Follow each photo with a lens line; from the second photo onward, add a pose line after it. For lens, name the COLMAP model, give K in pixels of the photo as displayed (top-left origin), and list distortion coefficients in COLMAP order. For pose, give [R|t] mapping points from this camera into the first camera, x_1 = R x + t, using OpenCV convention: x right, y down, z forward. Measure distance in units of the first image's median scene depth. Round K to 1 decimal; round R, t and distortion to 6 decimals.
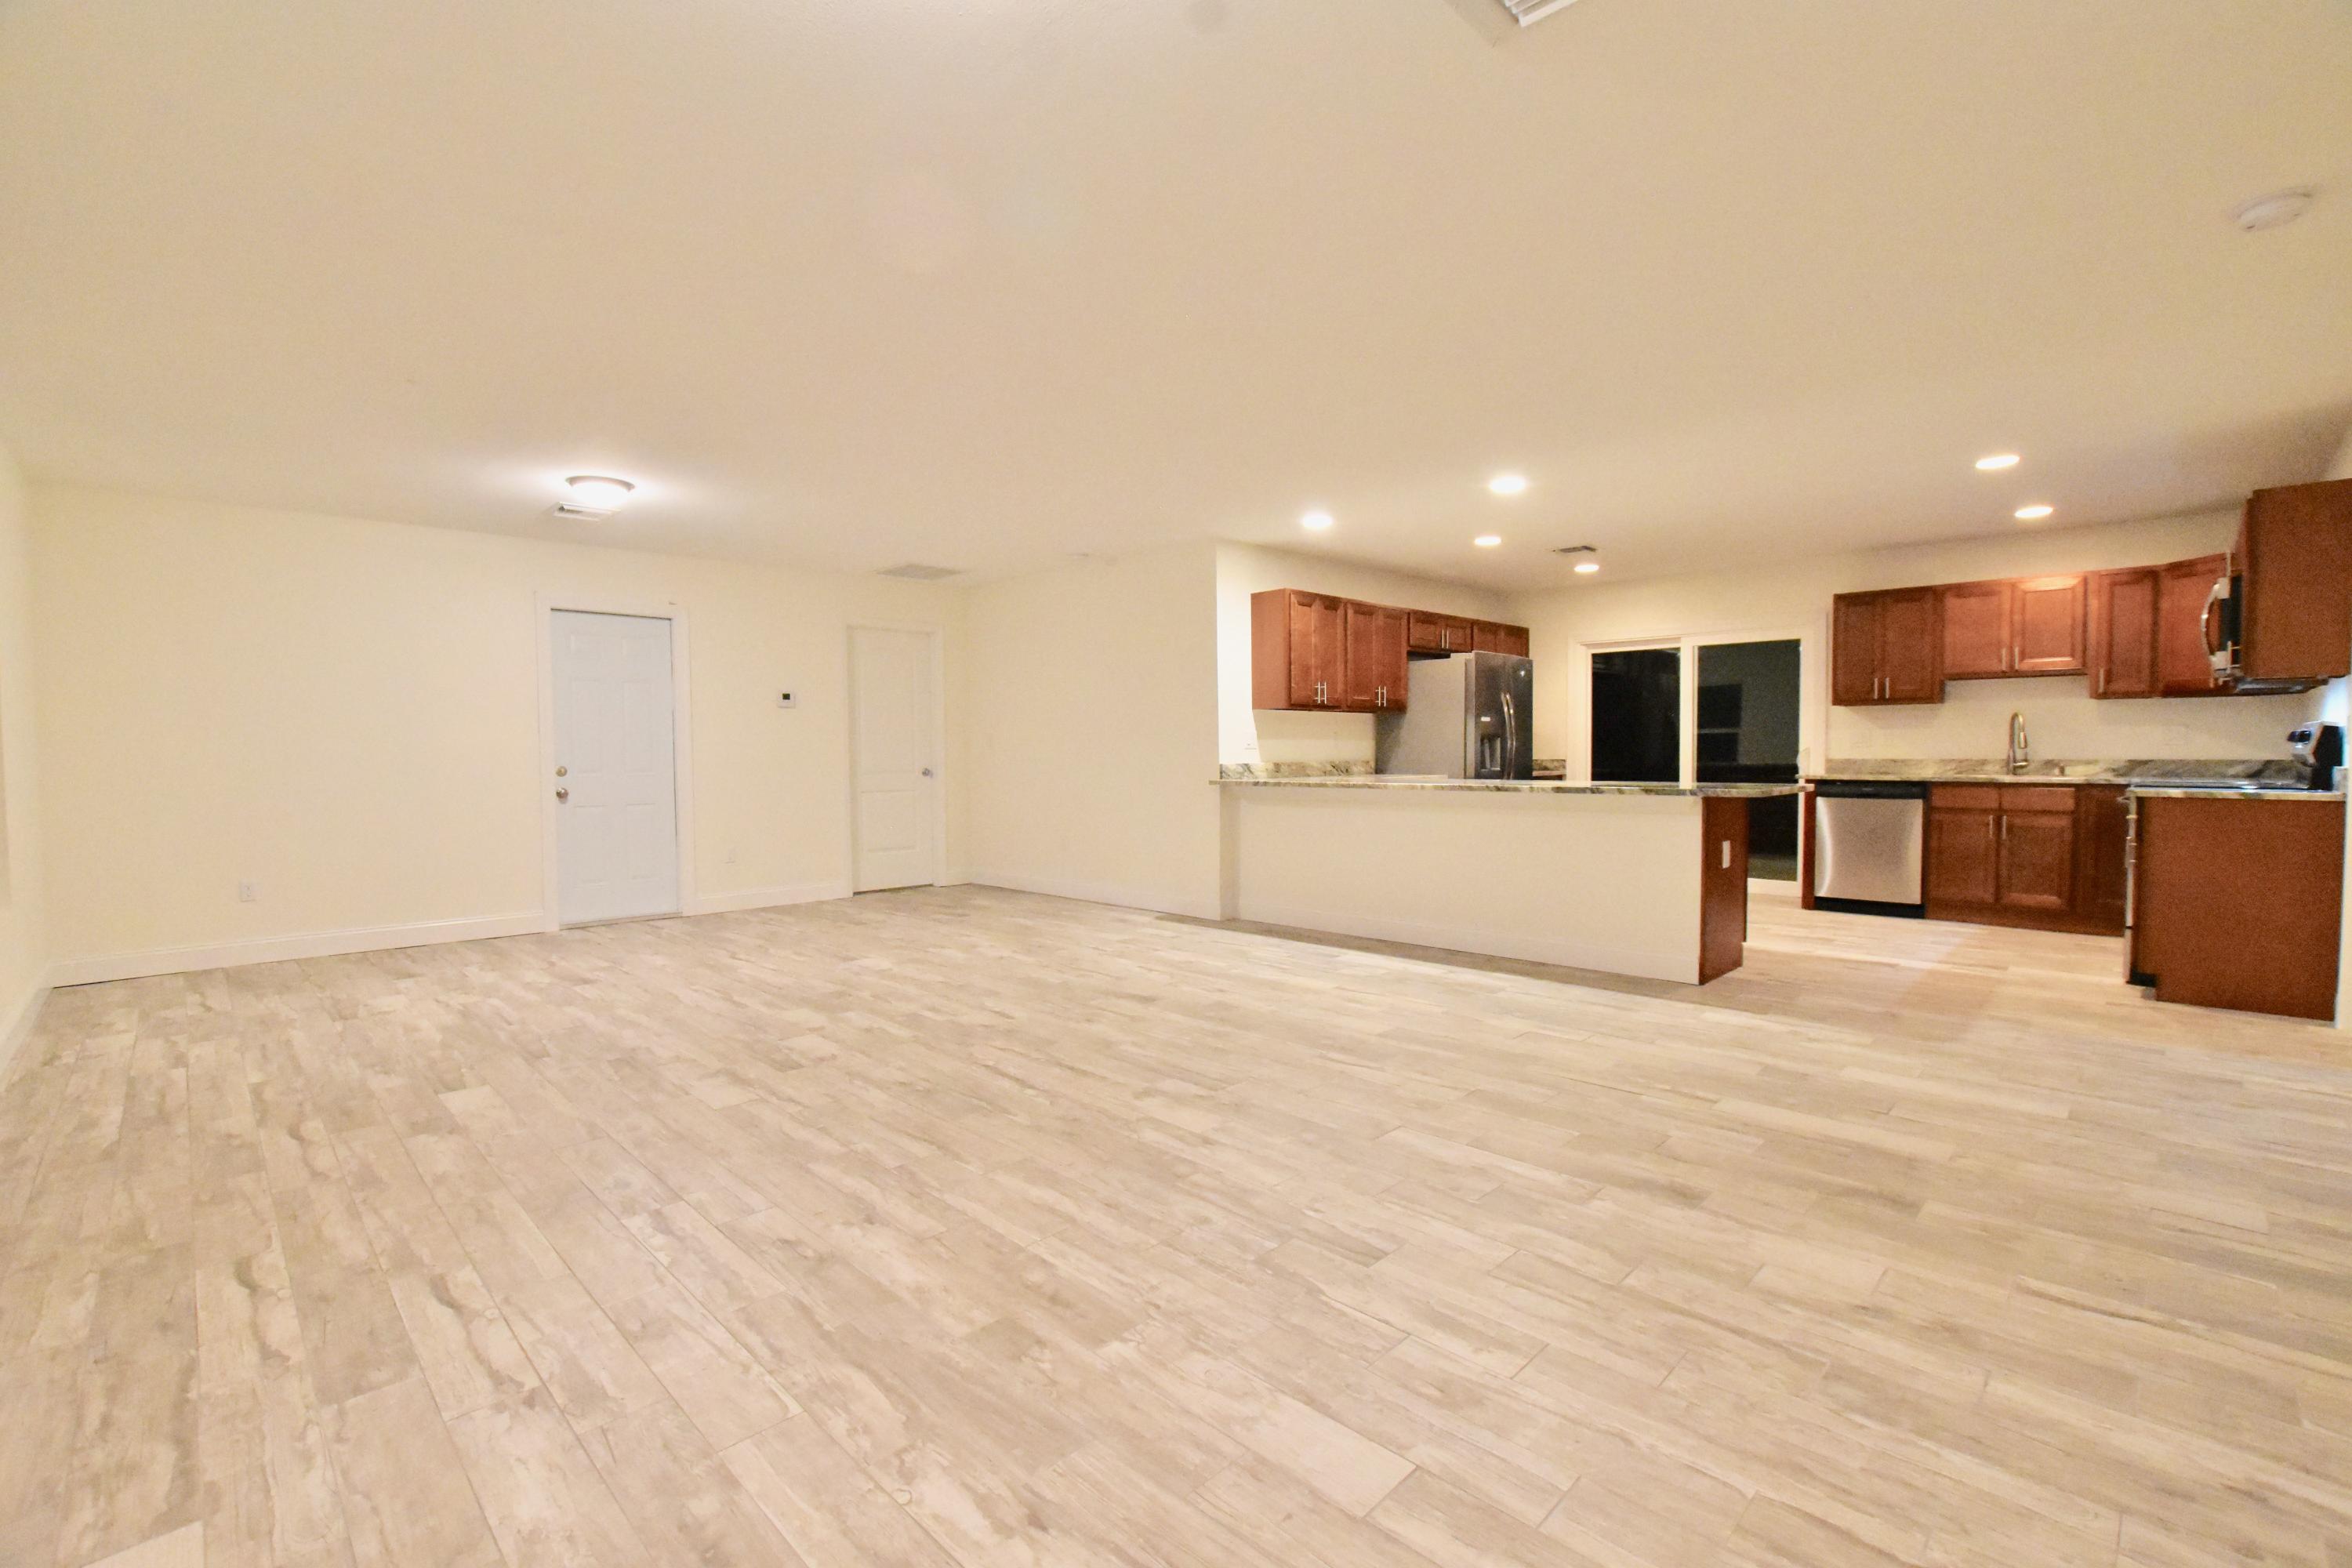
lens RADIAL K [[1047.2, 0, 1179.7], [0, 1047.2, 782.3], [0, 0, 1]] dist [-0.037311, 0.007593]
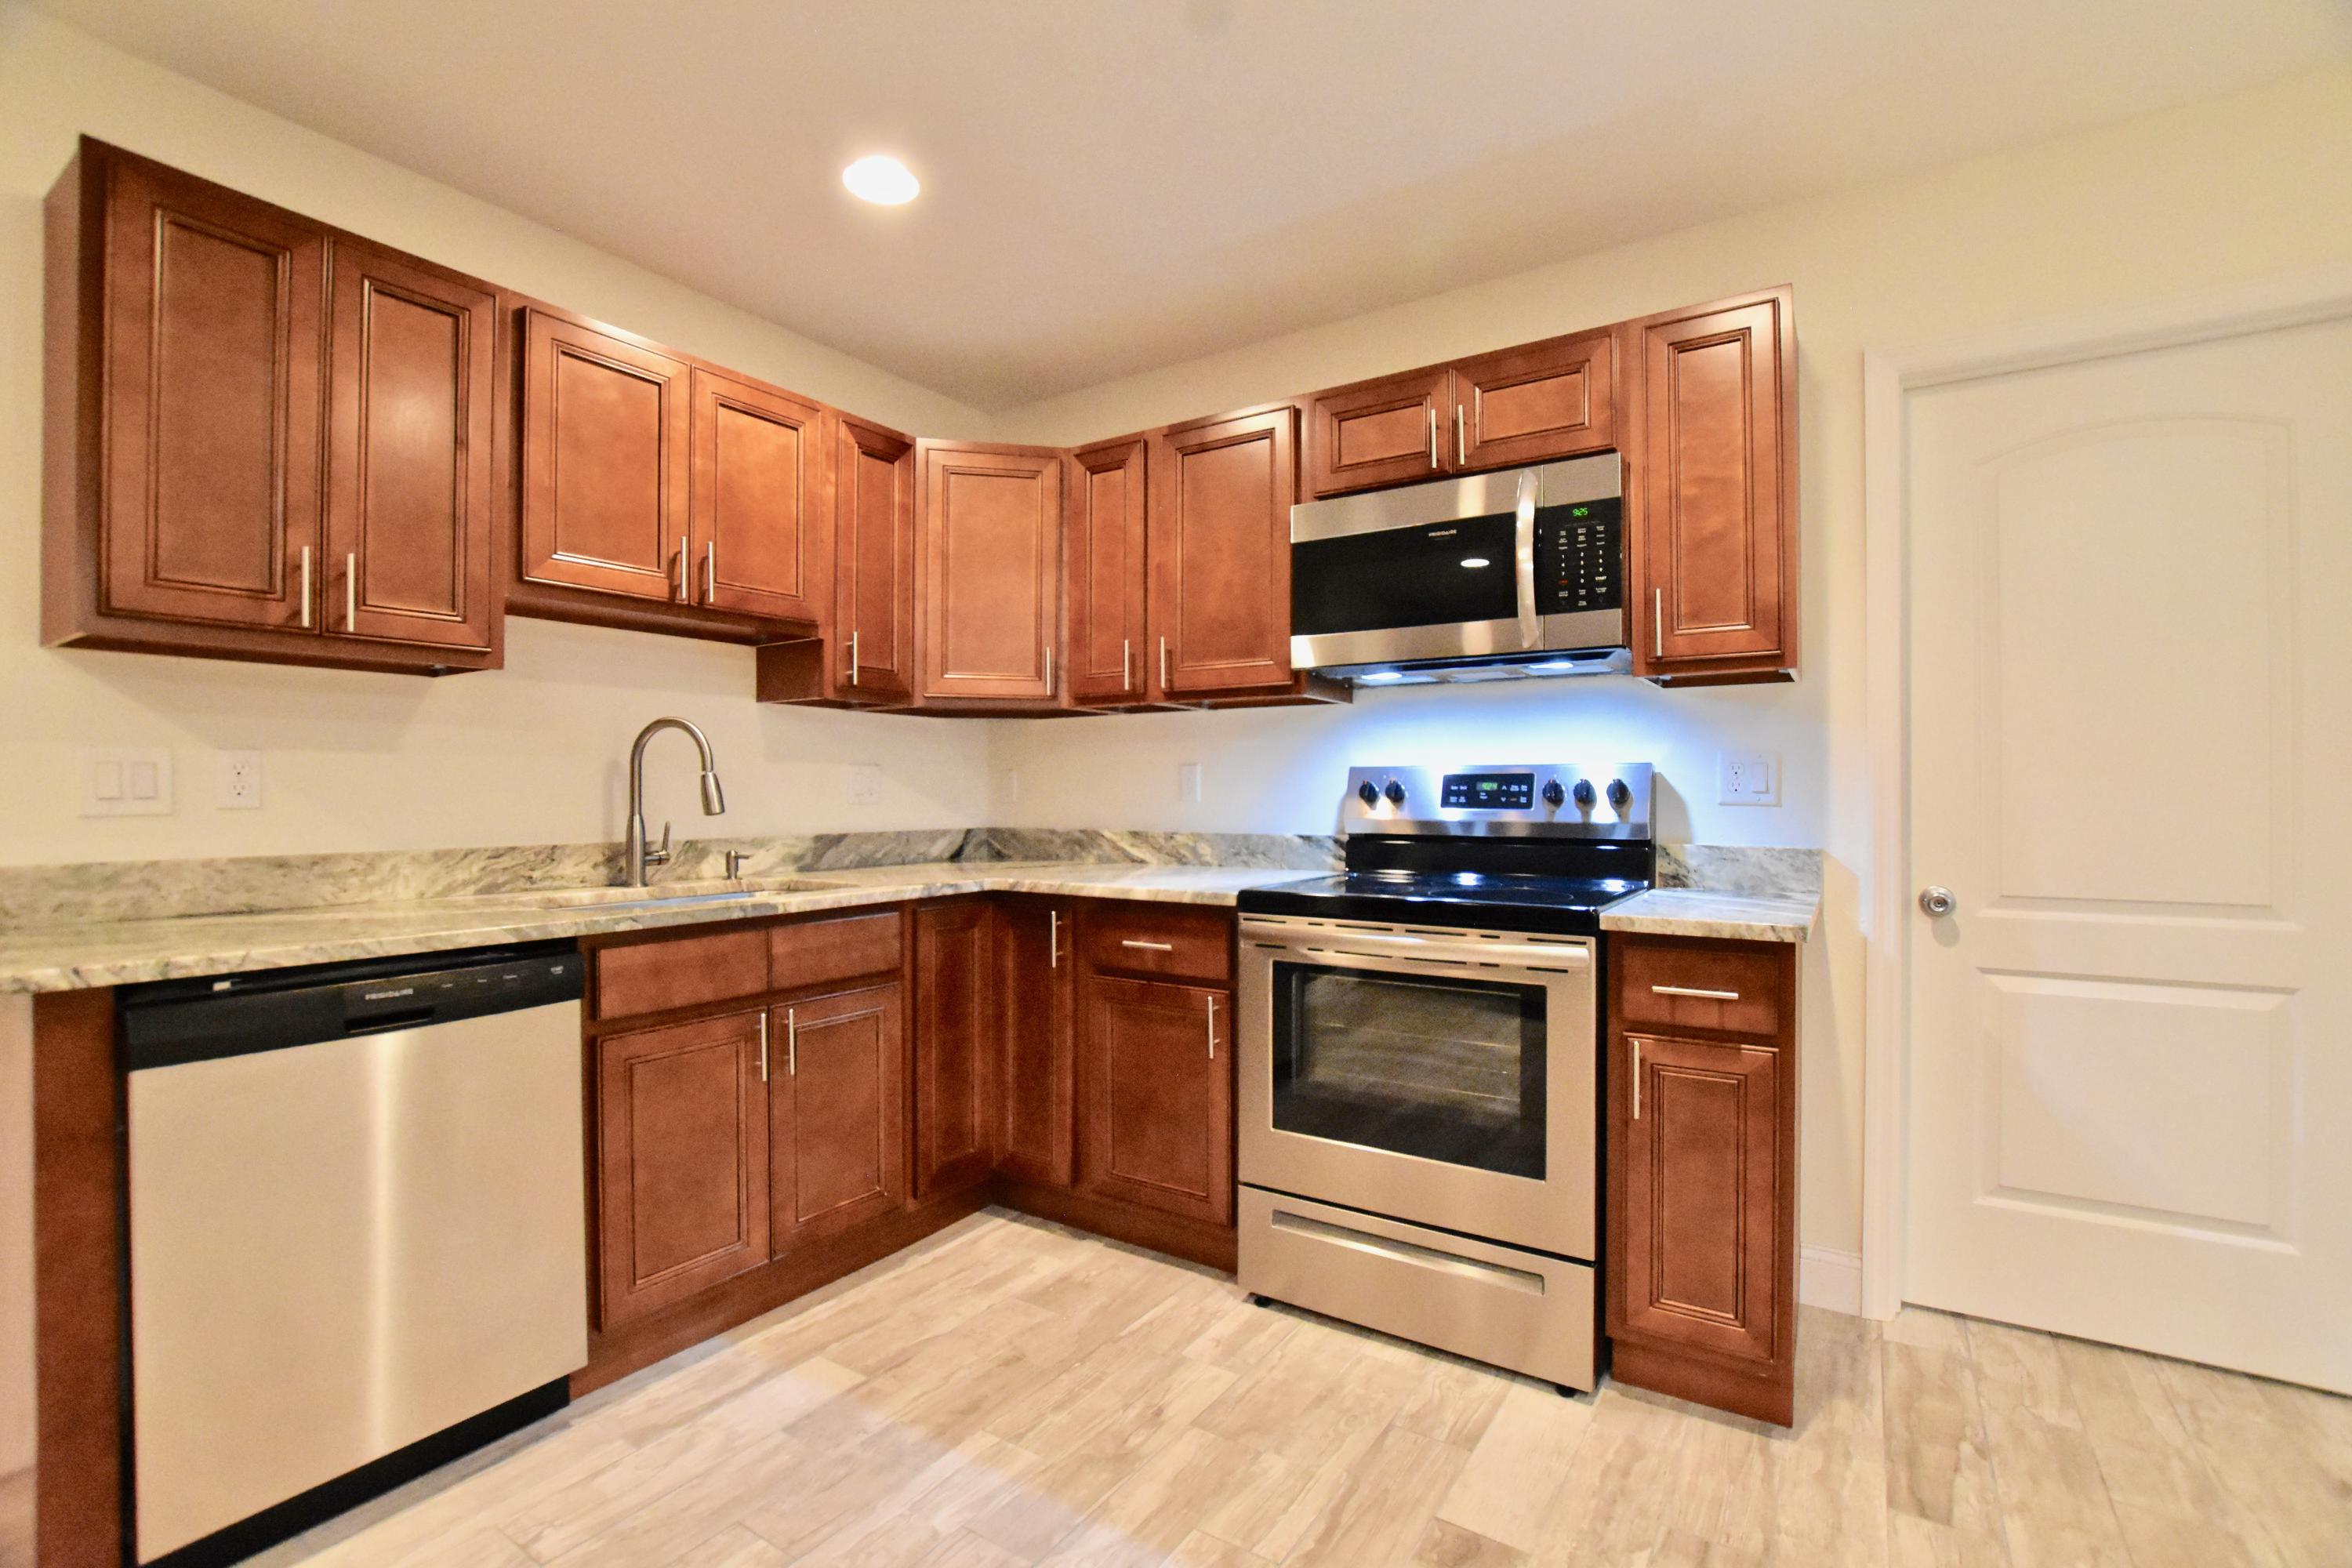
lens RADIAL K [[1047.2, 0, 1179.3], [0, 1047.2, 792.4], [0, 0, 1]] dist [-0.037311, 0.007593]
pose [[-0.218898, 0.006894, 0.975723, 0.410797], [0.036813, 0.999321, 0.001198, -0.034781], [-0.975053, 0.036182, -0.219003, 0.907146]]
